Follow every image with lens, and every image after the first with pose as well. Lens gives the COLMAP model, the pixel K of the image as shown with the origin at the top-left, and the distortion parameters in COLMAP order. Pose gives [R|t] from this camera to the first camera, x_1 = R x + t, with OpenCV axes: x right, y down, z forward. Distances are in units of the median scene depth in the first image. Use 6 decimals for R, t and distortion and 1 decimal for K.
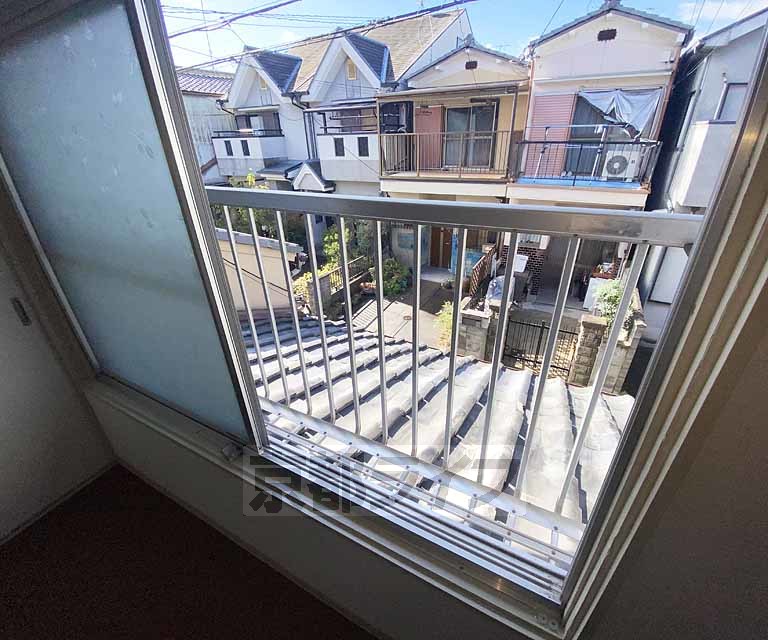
lens RADIAL K [[350.7, 0, 398.7], [0, 350.7, 320.4], [0, 0, 1]] dist [0.016010, -0.014112]
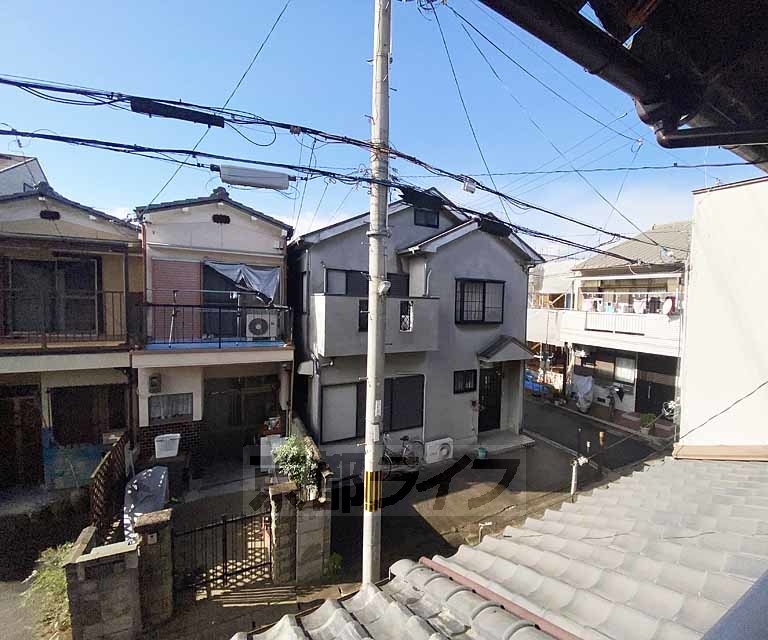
lens RADIAL K [[336.2, 0, 411.9], [0, 336.2, 319.5], [0, 0, 1]] dist [0.011379, -0.014434]
pose [[0.547780, -0.020183, 0.836379, 0.027350], [0.357124, 0.909693, -0.211943, -0.078645], [-0.756571, 0.414790, 0.505520, 0.128484]]
